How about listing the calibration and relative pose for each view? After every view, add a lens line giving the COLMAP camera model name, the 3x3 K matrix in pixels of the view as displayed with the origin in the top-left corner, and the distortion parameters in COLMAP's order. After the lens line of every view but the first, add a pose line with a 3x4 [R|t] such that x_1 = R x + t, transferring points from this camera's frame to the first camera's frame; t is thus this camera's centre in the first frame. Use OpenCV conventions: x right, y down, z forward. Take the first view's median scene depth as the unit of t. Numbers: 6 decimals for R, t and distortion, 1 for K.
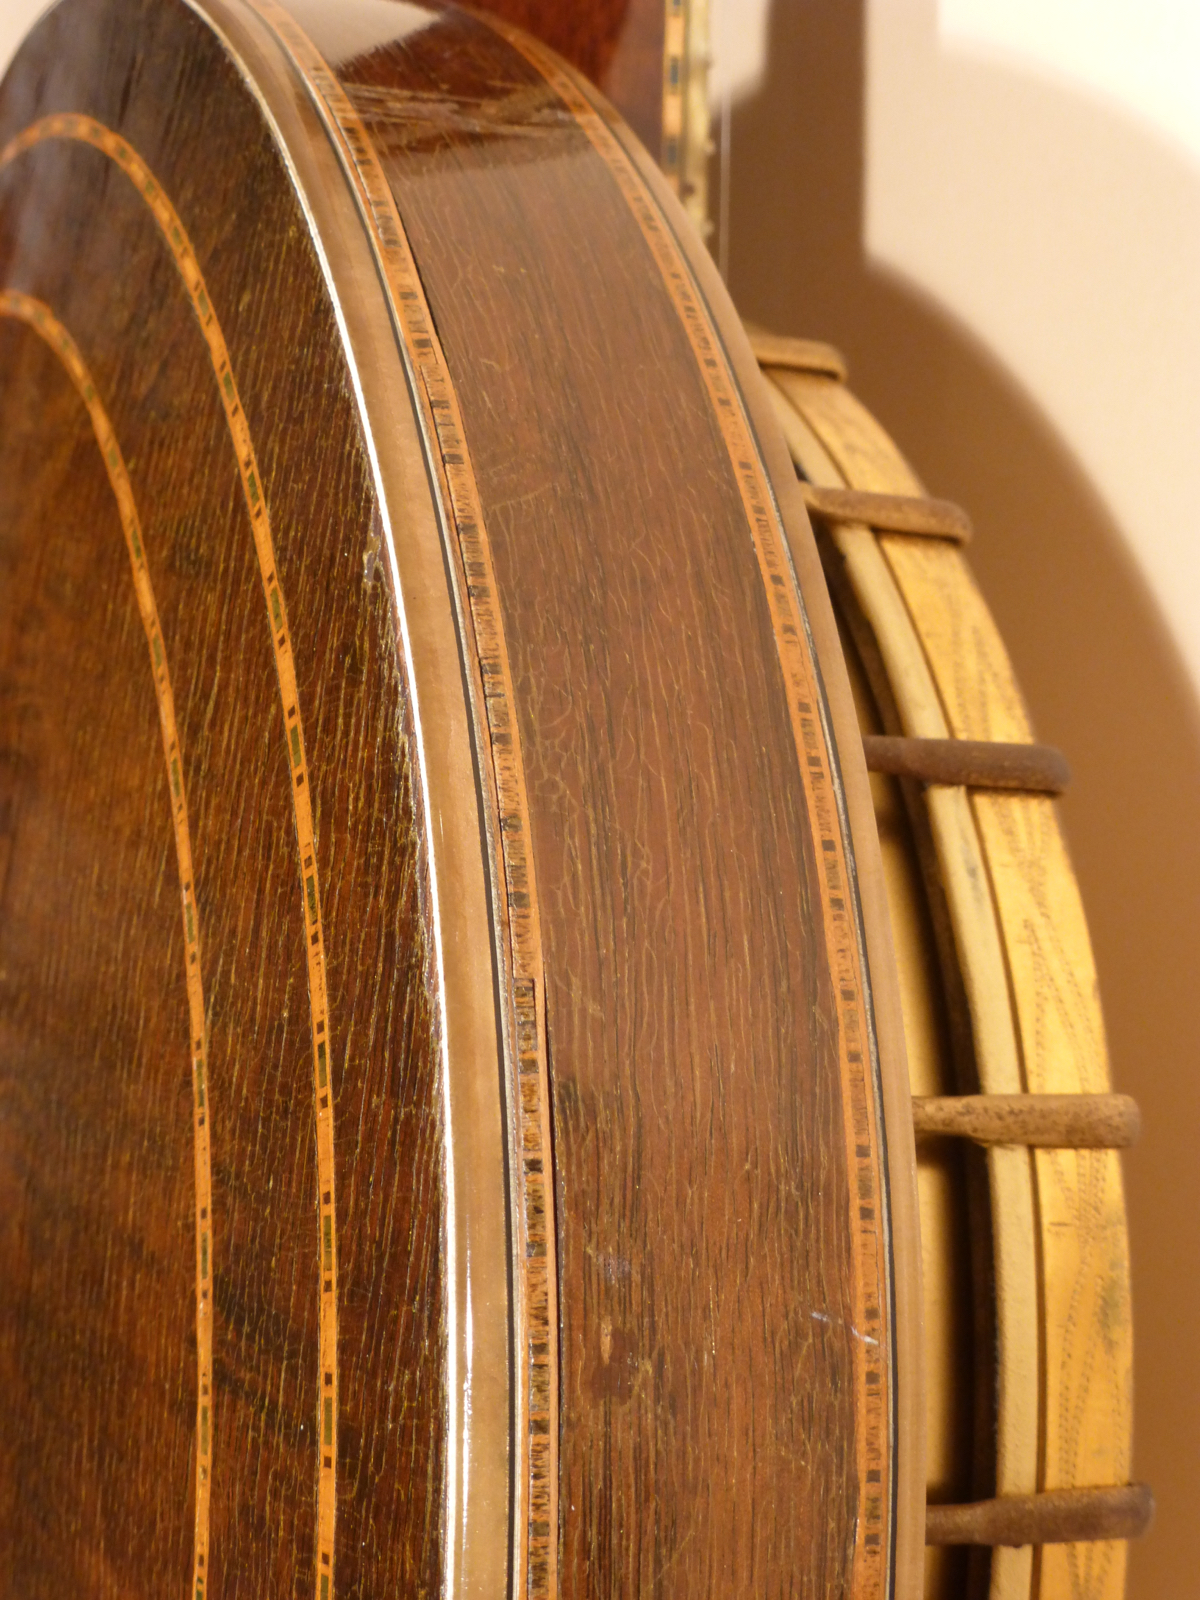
lens RADIAL K [[2825.7, 0, 603.9], [0, 2825.7, 810.2], [0, 0, 1]] dist [-0.122435, 0.000000]
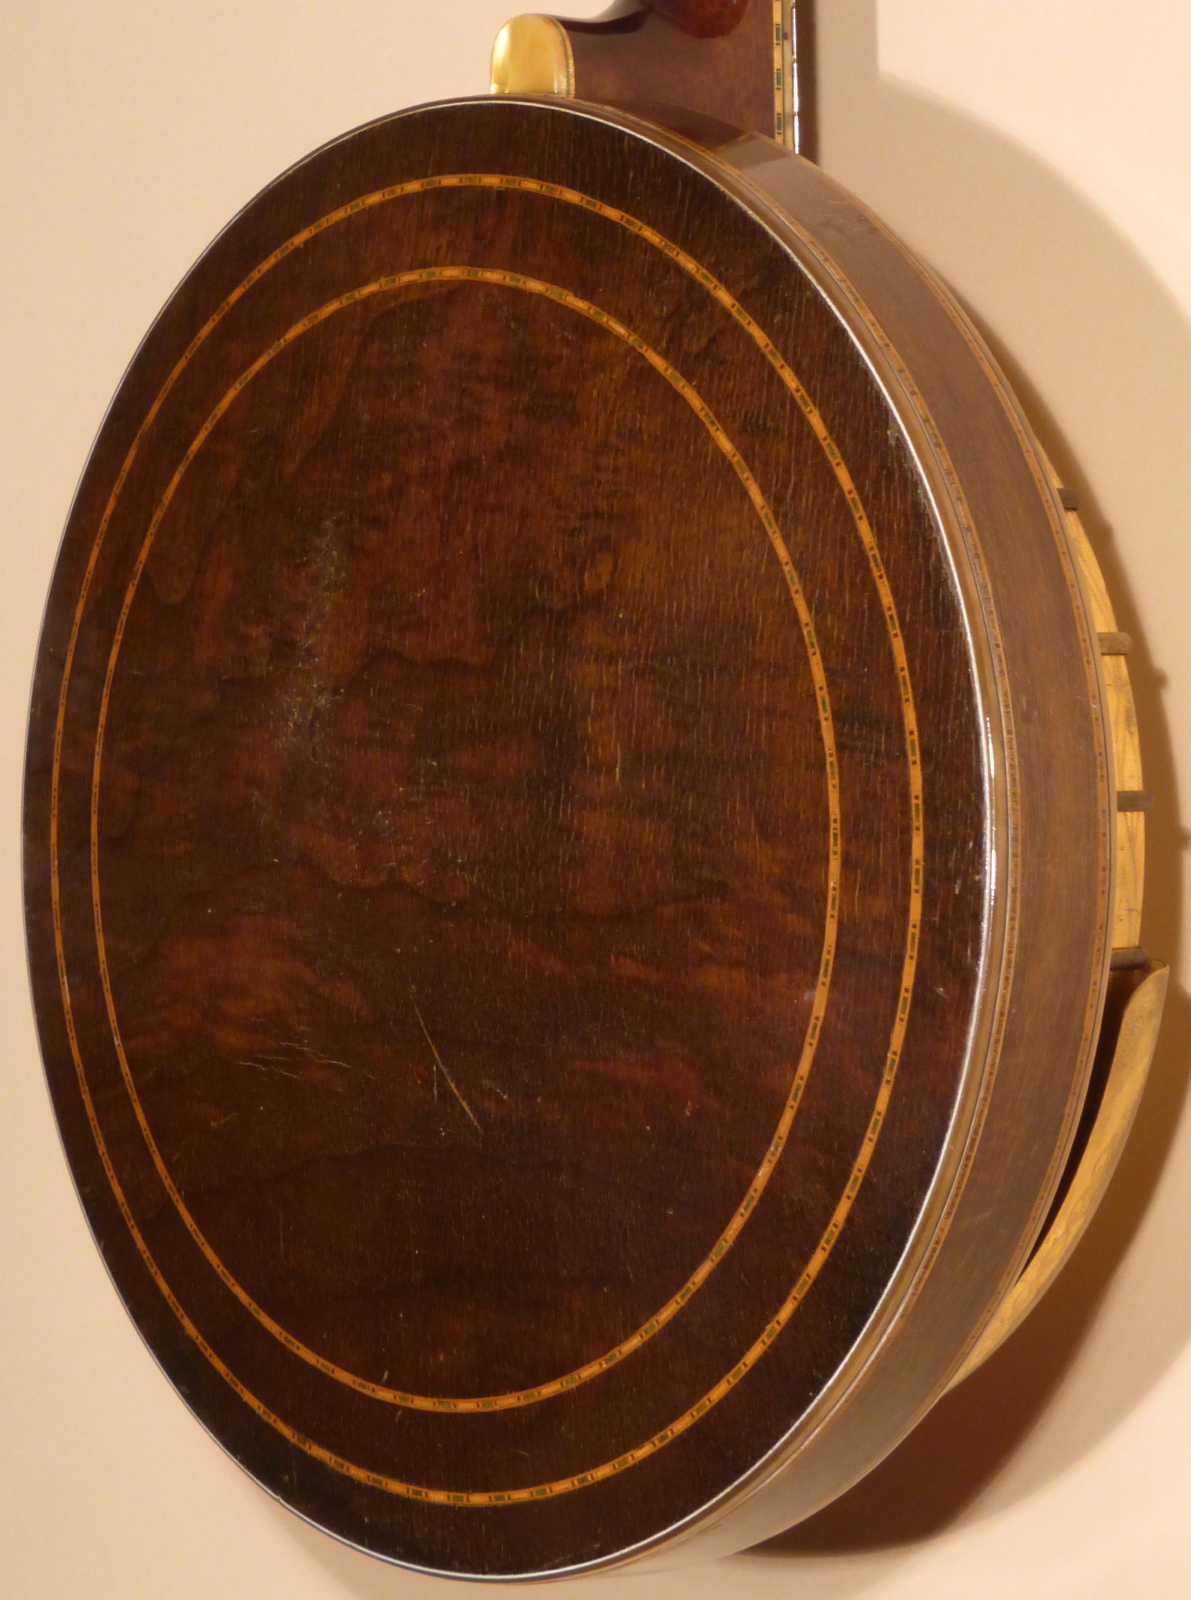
lens RADIAL K [[5076.6, 0, 593.2], [0, 5076.6, 791.0], [0, 0, 1]] dist [0.469607, 0.000000]
pose [[0.954888, -0.062706, 0.290272, -1.746266], [0.048321, 0.997234, 0.056468, -0.036937], [-0.293010, -0.039894, 0.955277, -3.482227]]
